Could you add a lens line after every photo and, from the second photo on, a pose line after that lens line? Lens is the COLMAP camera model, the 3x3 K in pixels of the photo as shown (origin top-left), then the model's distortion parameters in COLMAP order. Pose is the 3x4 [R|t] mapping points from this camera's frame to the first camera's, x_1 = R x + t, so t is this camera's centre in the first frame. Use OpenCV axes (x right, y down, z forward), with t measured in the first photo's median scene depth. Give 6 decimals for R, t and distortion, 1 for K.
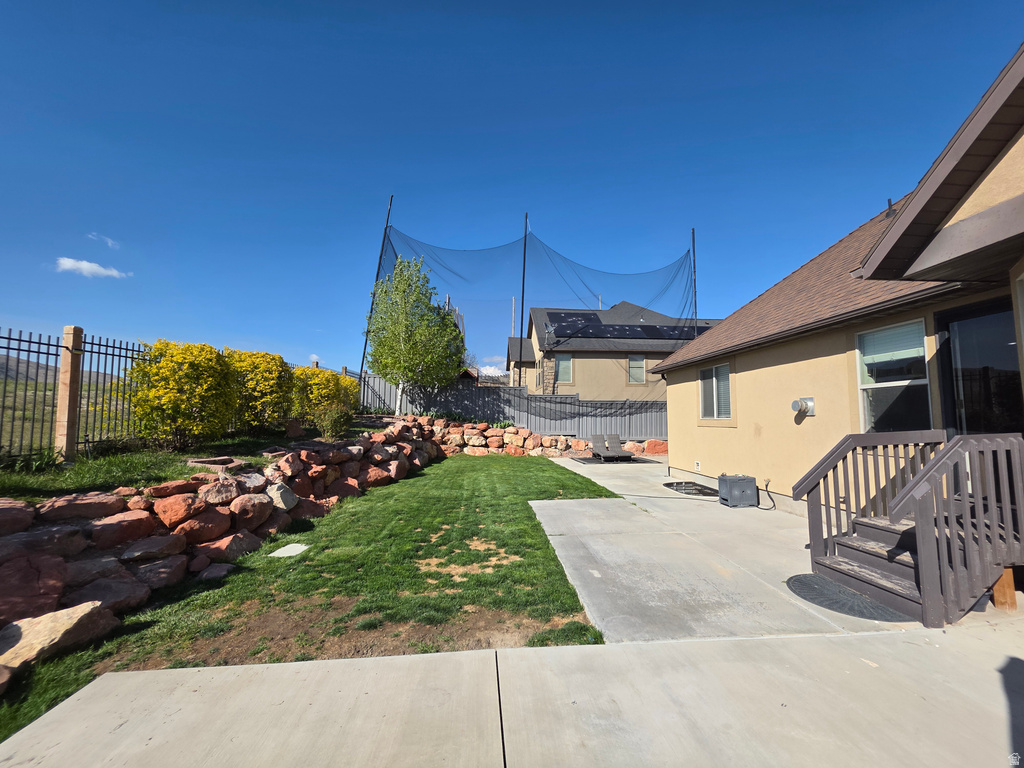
lens RADIAL K [[408.8, 0, 512.8], [0, 408.8, 386.0], [0, 0, 1]] dist [0.002157, 0.000126]
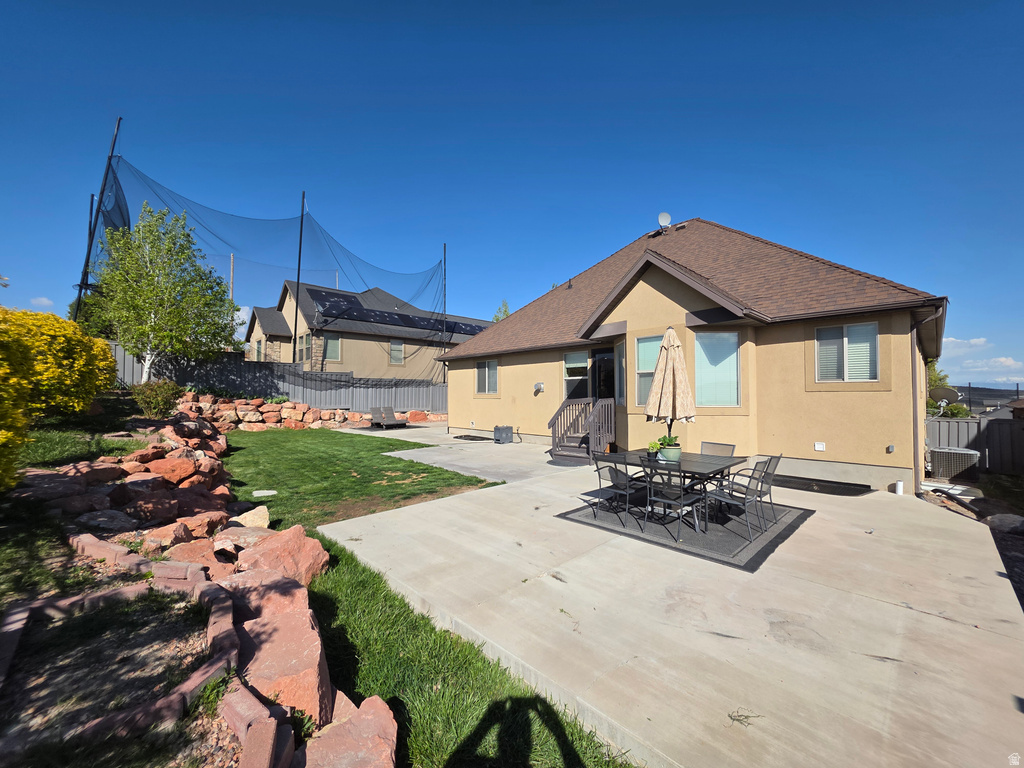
lens RADIAL K [[408.8, 0, 512.8], [0, 408.8, 386.0], [0, 0, 1]] dist [0.002157, 0.000126]
pose [[0.771187, 0.008767, 0.636548, -0.452235], [-0.047236, 0.997937, 0.043483, -0.024393], [-0.634854, -0.063602, 0.770010, -0.301479]]
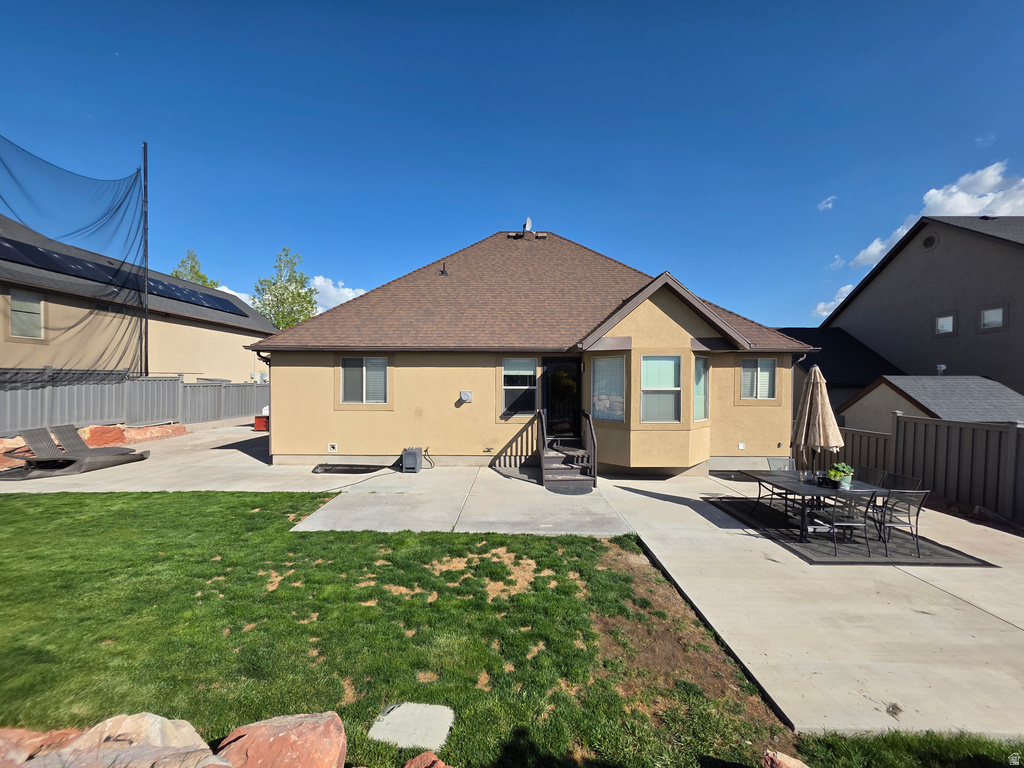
lens RADIAL K [[408.8, 0, 512.8], [0, 408.8, 386.0], [0, 0, 1]] dist [0.002157, 0.000126]
pose [[0.083141, -0.021434, 0.996307, -0.620885], [-0.086936, 0.995801, 0.028678, -0.038188], [-0.992739, -0.088999, 0.080928, 0.509916]]
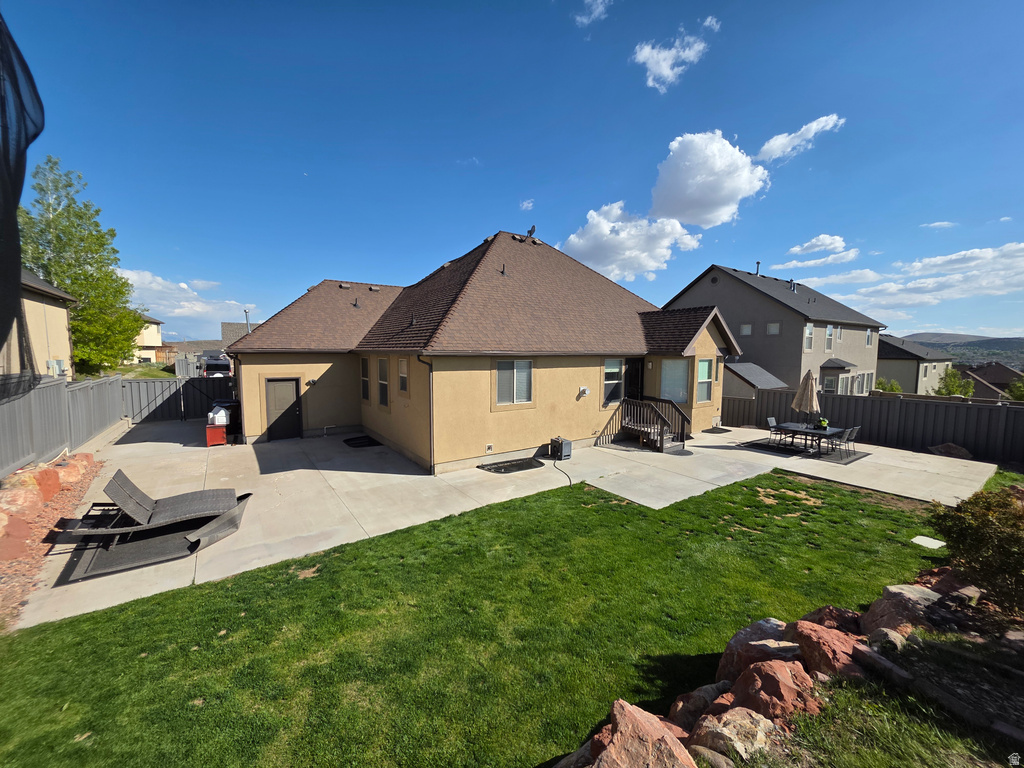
lens RADIAL K [[408.8, 0, 512.8], [0, 408.8, 386.0], [0, 0, 1]] dist [0.002157, 0.000126]
pose [[-0.510670, -0.083536, 0.855709, -0.555115], [-0.080272, 0.995554, 0.049283, -0.031888], [-0.856022, -0.043522, -0.515105, 1.668975]]
